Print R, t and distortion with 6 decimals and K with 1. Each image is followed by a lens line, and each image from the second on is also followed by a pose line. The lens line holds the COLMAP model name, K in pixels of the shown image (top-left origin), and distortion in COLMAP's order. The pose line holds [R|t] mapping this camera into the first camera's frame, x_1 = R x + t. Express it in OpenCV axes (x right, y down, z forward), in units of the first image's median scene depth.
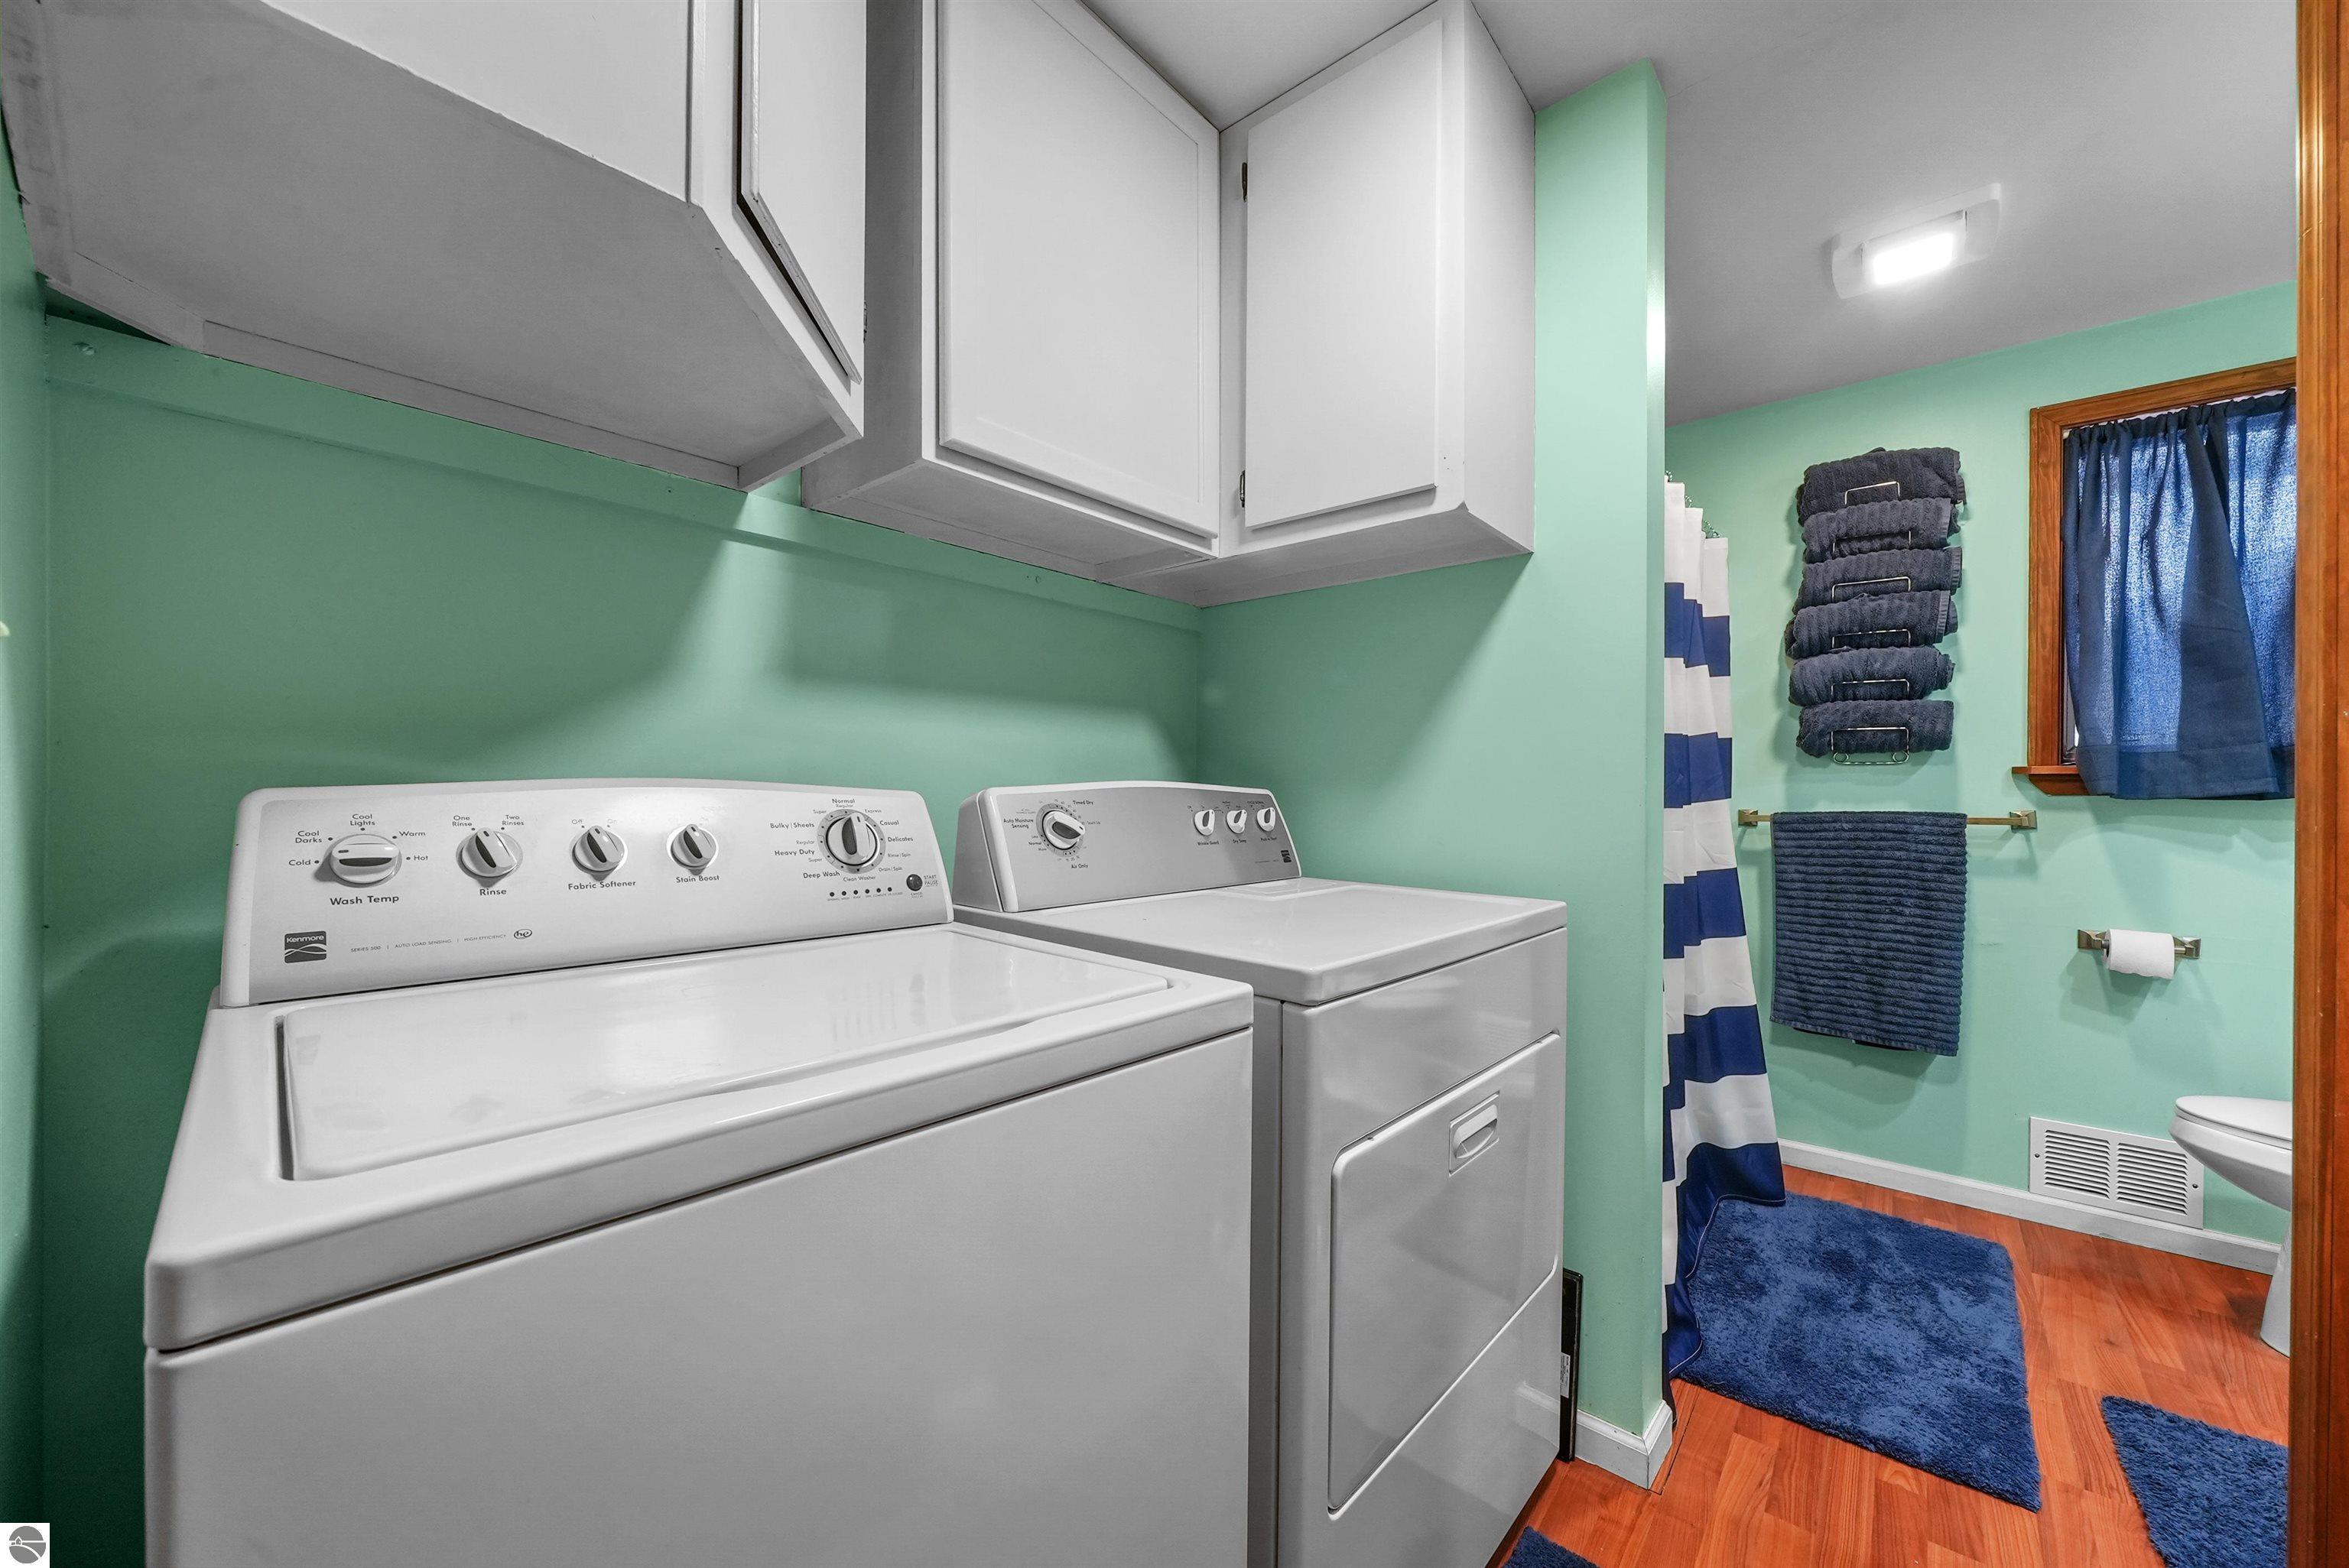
lens RADIAL K [[879.5, 0, 1178.8], [0, 879.5, 793.1], [0, 0, 1]] dist [-0.002437, -0.000422]
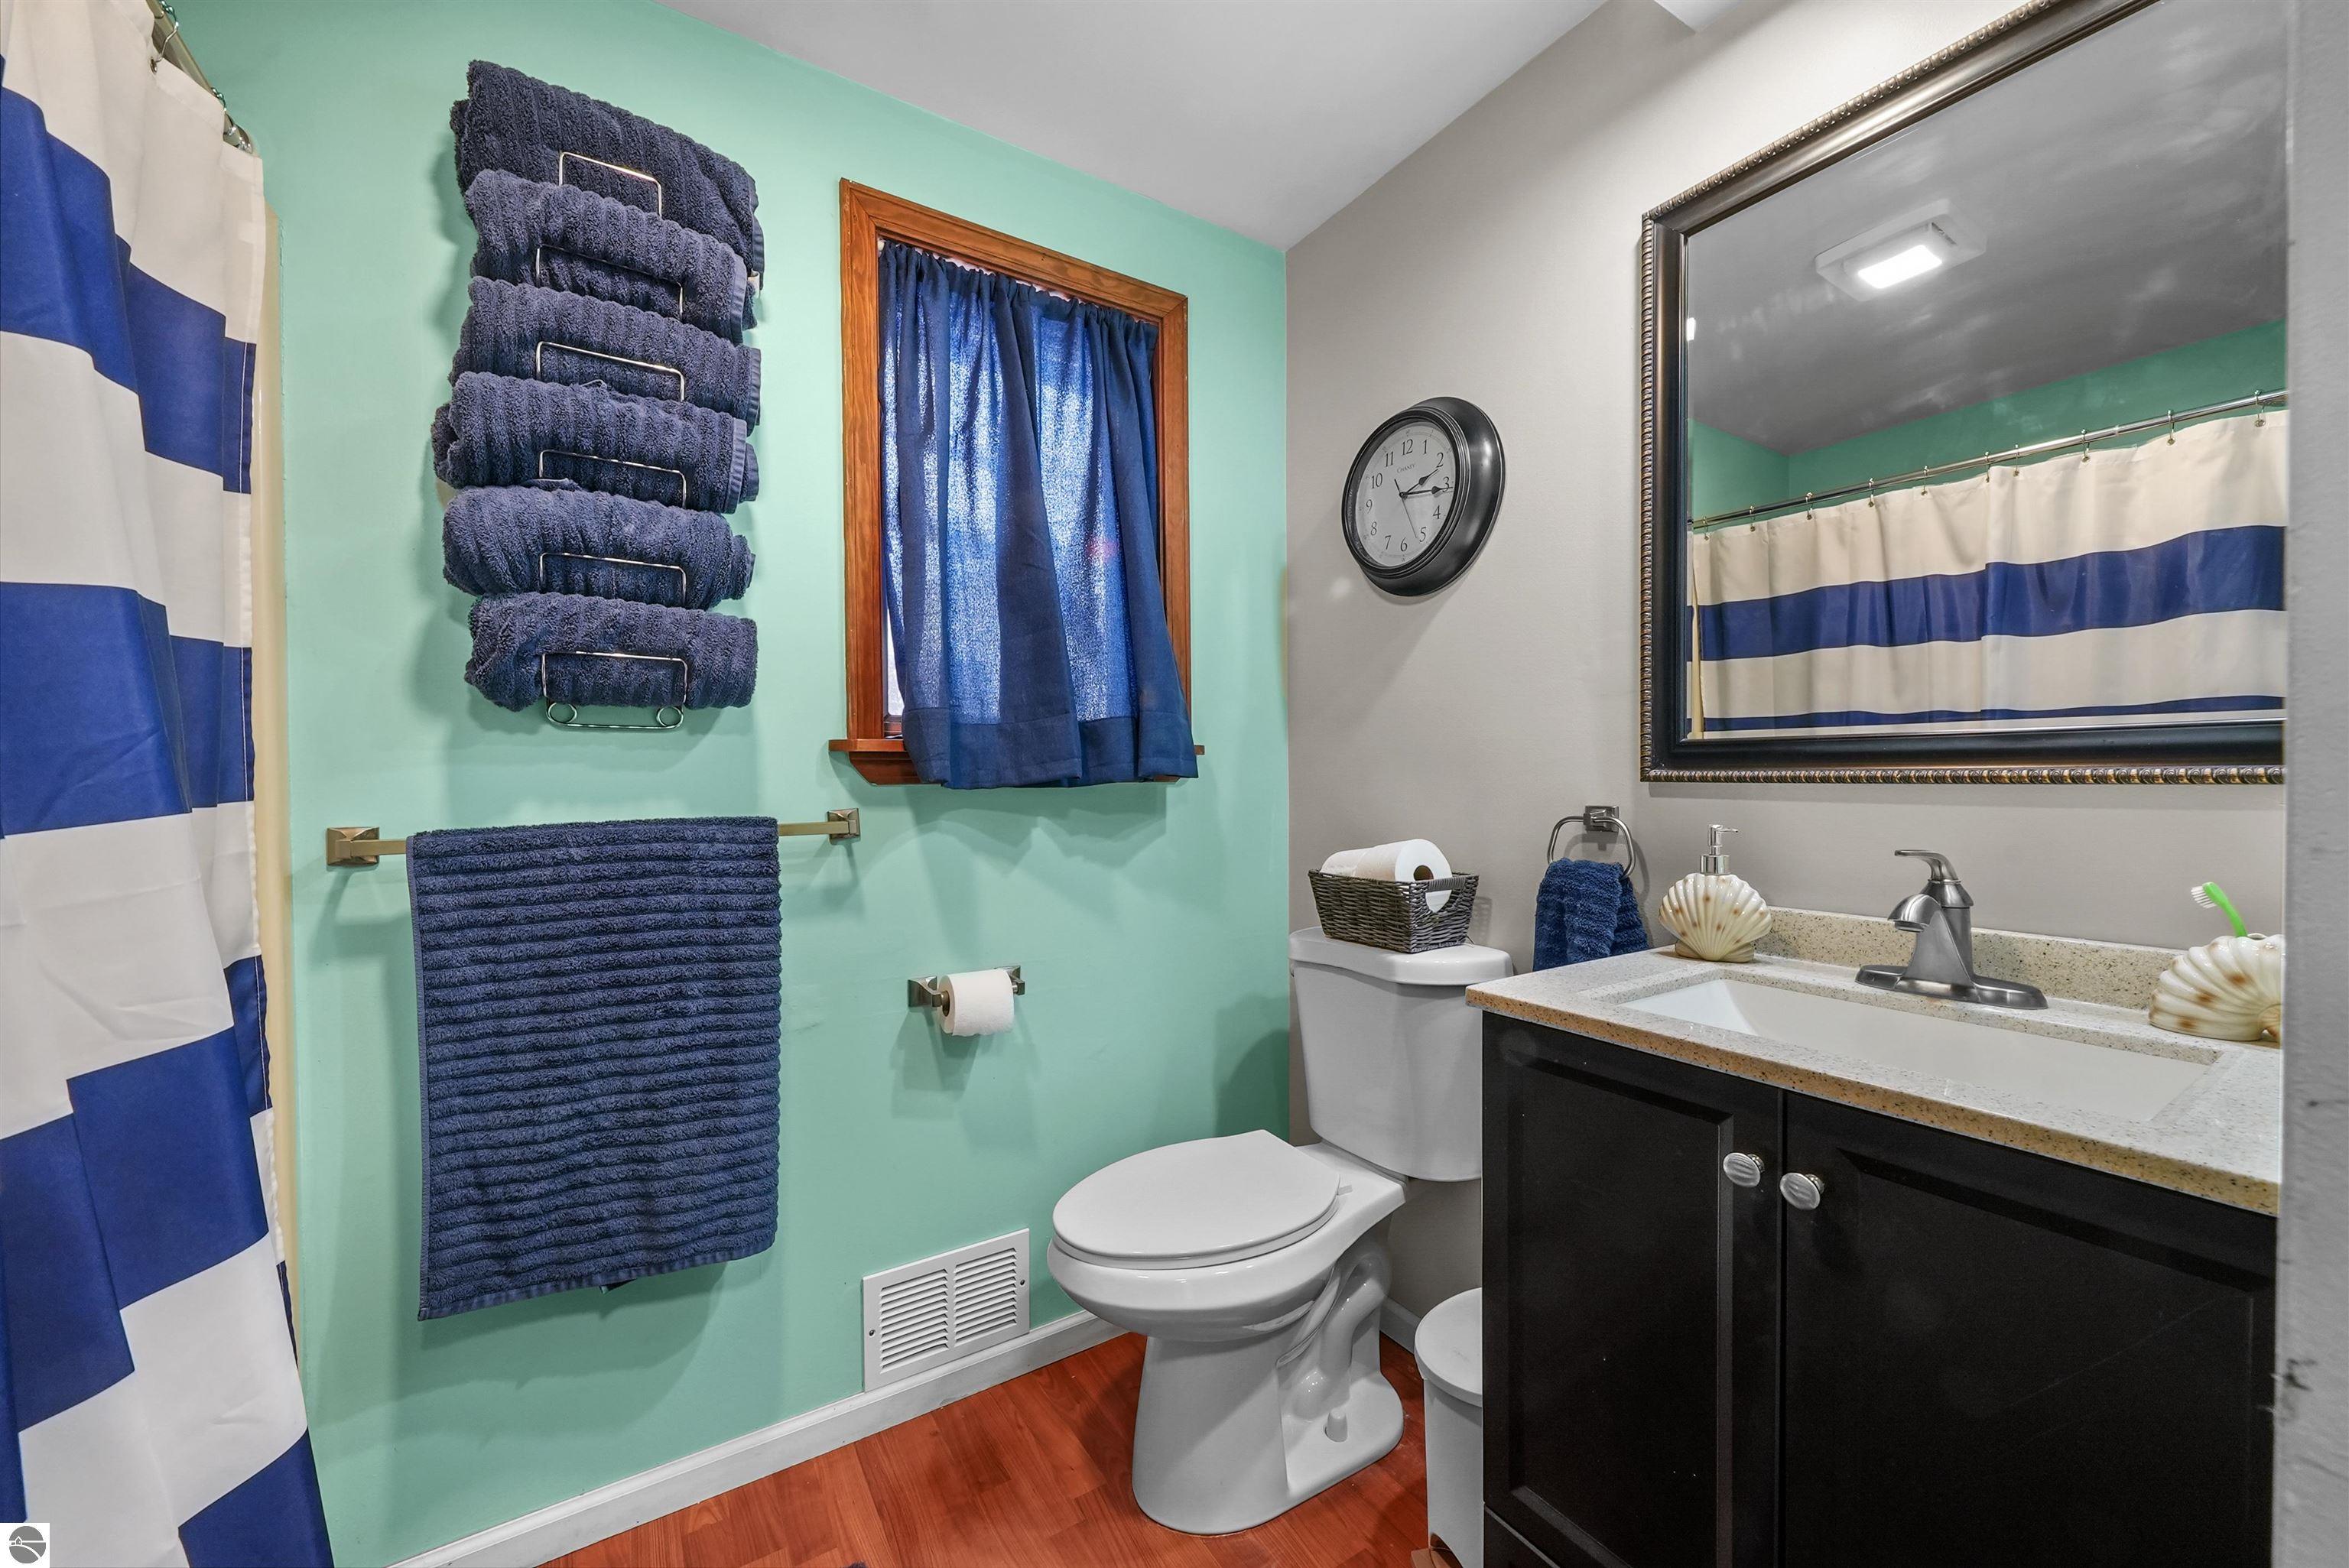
lens RADIAL K [[879.5, 0, 1178.8], [0, 879.5, 793.1], [0, 0, 1]] dist [-0.002437, -0.000422]
pose [[0.302618, -0.023524, 0.952821, 0.411315], [0.011043, 0.999715, 0.021175, -0.002346], [-0.953048, 0.004114, 0.302792, 0.553214]]
